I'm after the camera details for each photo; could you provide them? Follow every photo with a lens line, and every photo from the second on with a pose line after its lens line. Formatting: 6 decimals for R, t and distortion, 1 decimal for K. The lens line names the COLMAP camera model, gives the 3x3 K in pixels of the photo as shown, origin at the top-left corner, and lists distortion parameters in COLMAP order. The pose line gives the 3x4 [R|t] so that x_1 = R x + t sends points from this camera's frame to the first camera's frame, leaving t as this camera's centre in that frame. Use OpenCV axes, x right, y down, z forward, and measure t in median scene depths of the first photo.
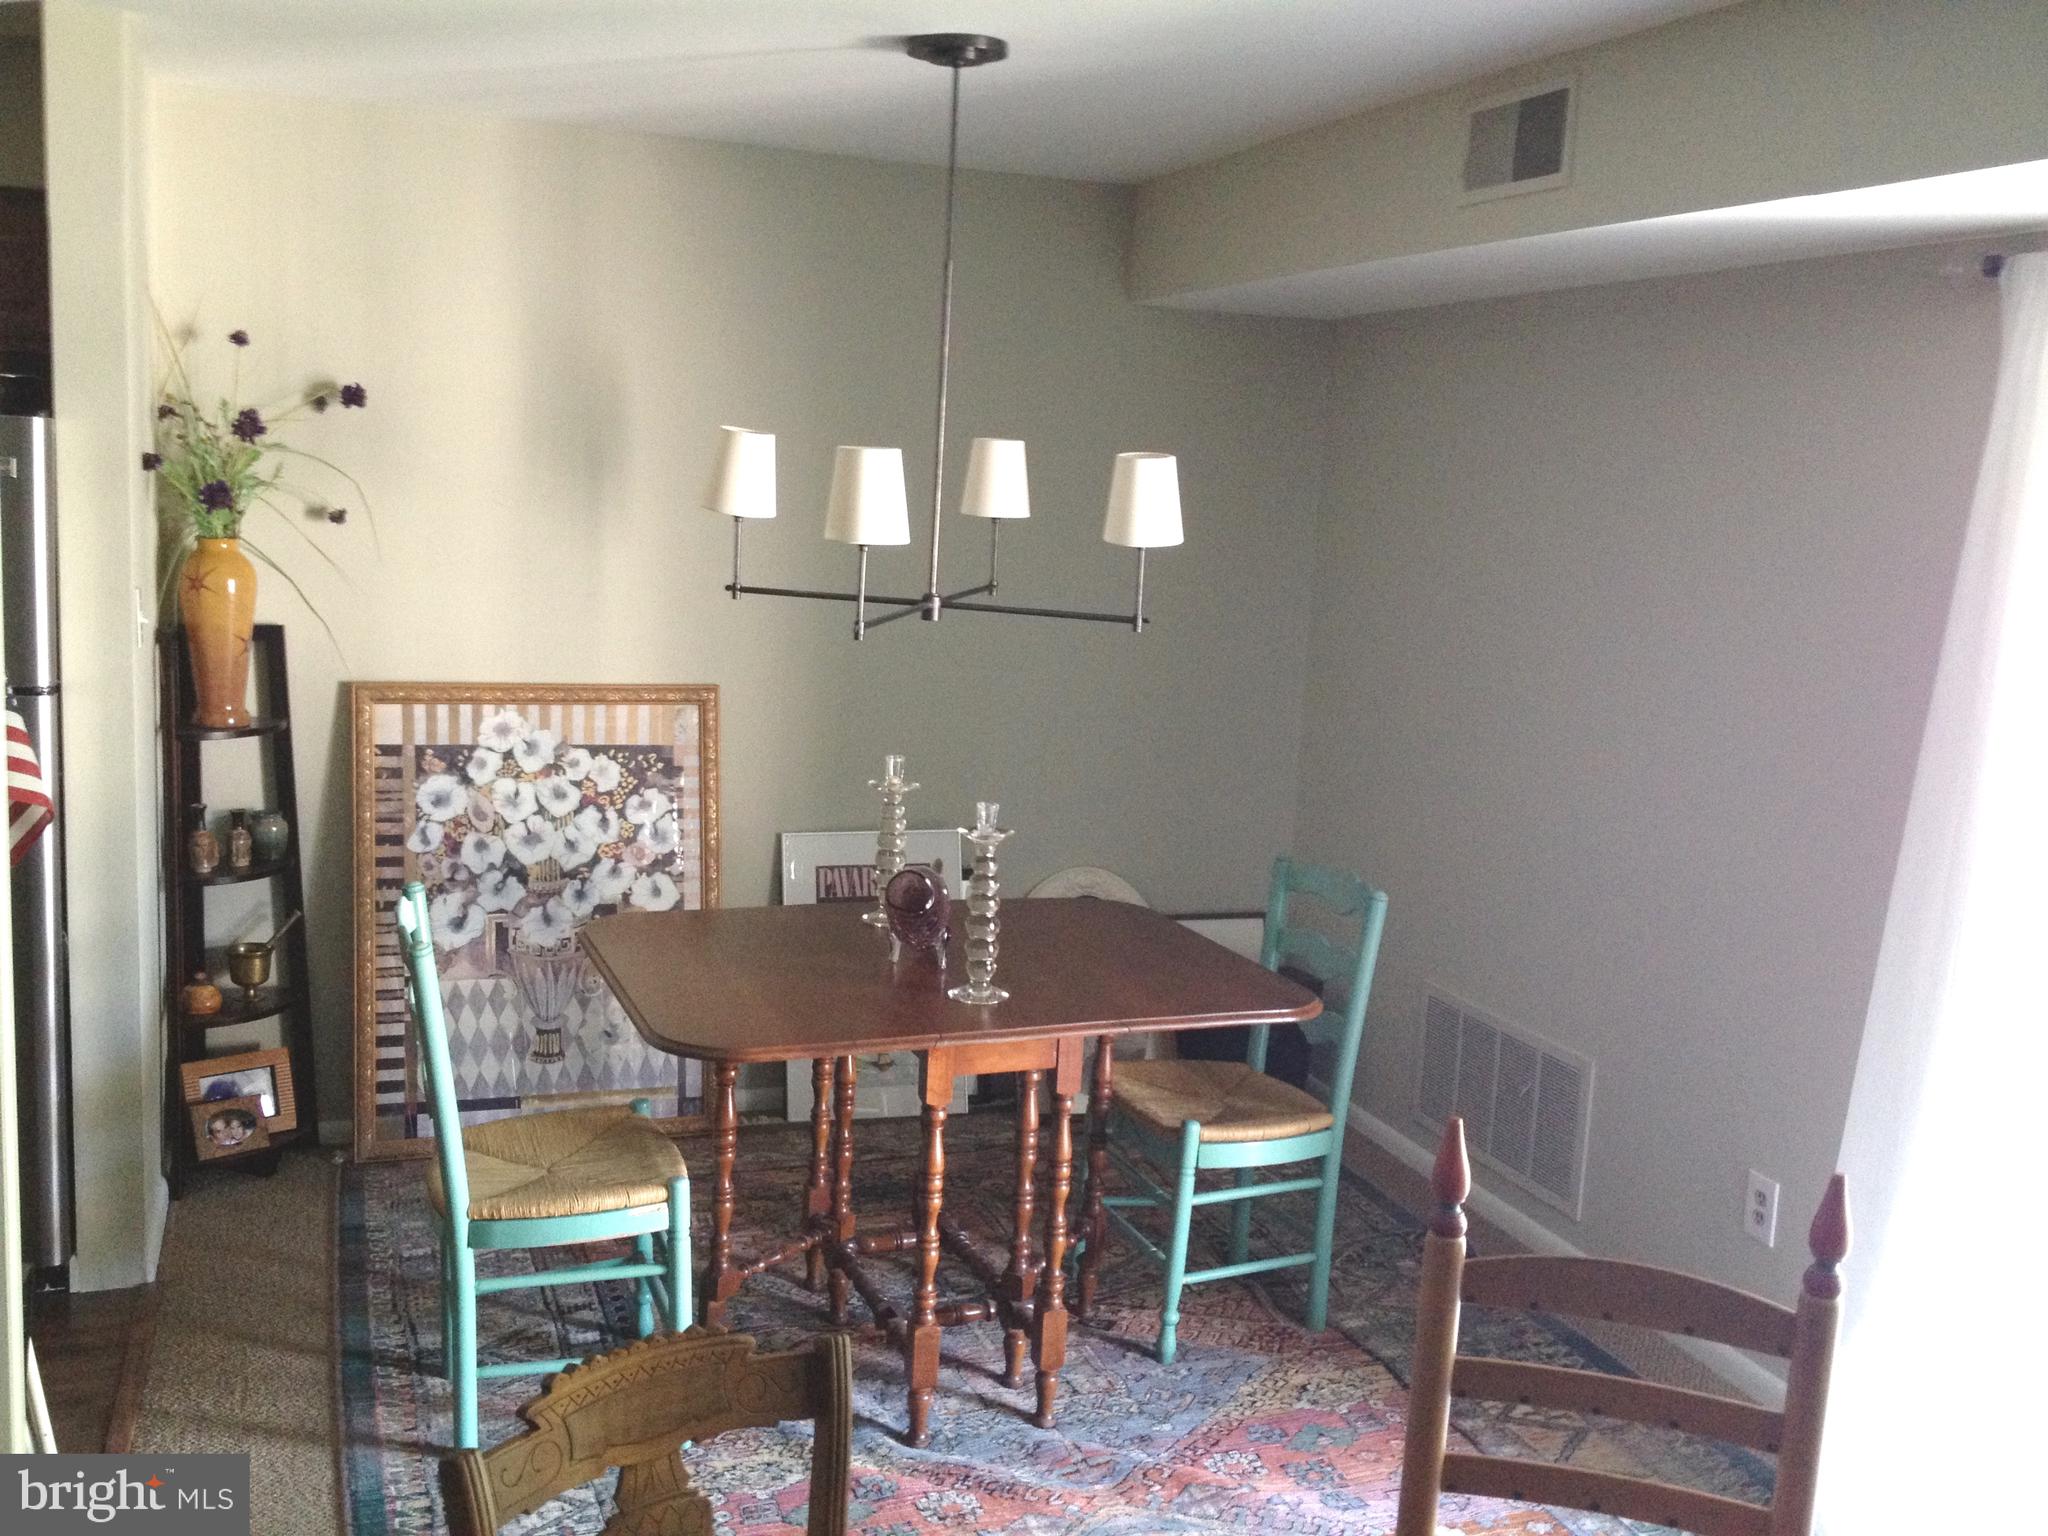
lens RADIAL K [[1933.9, 0, 1021.3], [0, 1933.9, 740.4], [0, 0, 1]] dist [0.141616, -0.321396]
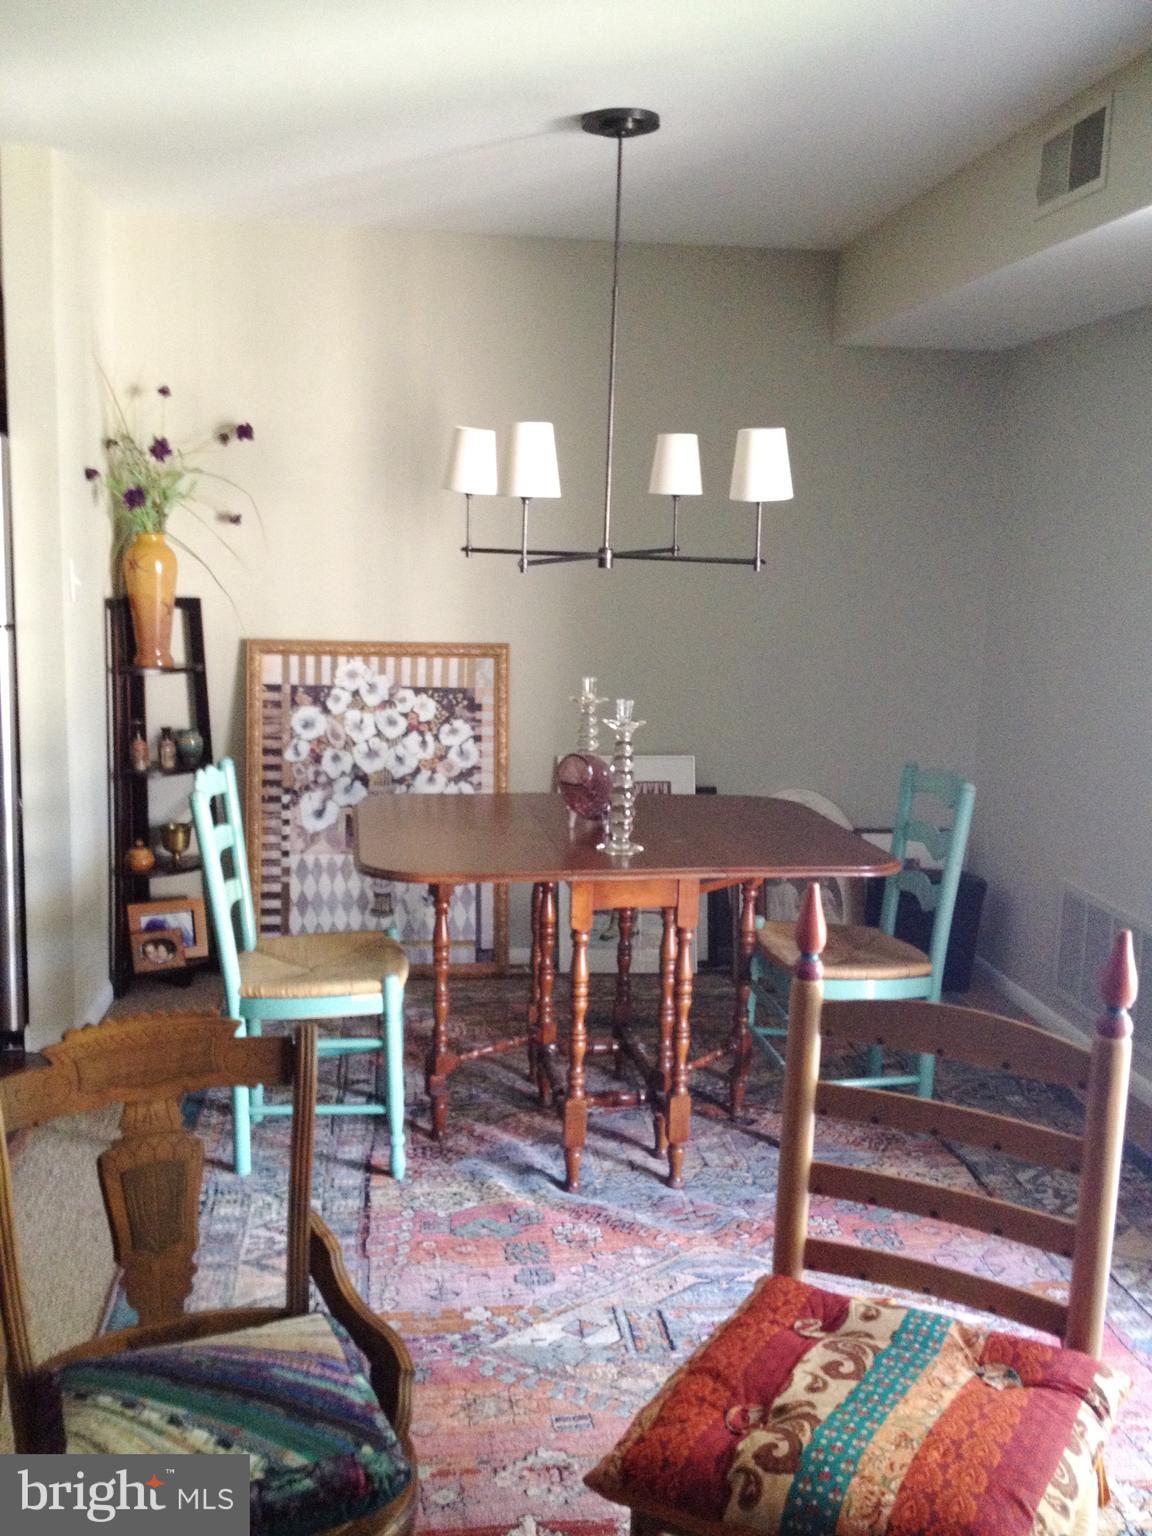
lens RADIAL K [[1443.4, 0, 581.0], [0, 1443.4, 746.1], [0, 0, 1]] dist [0.128124, -0.266703]
pose [[0.975035, 0.008296, -0.221894, 0.127308], [-0.009744, 0.999938, -0.005431, 0.052251], [0.221835, 0.007457, 0.975056, 0.039914]]
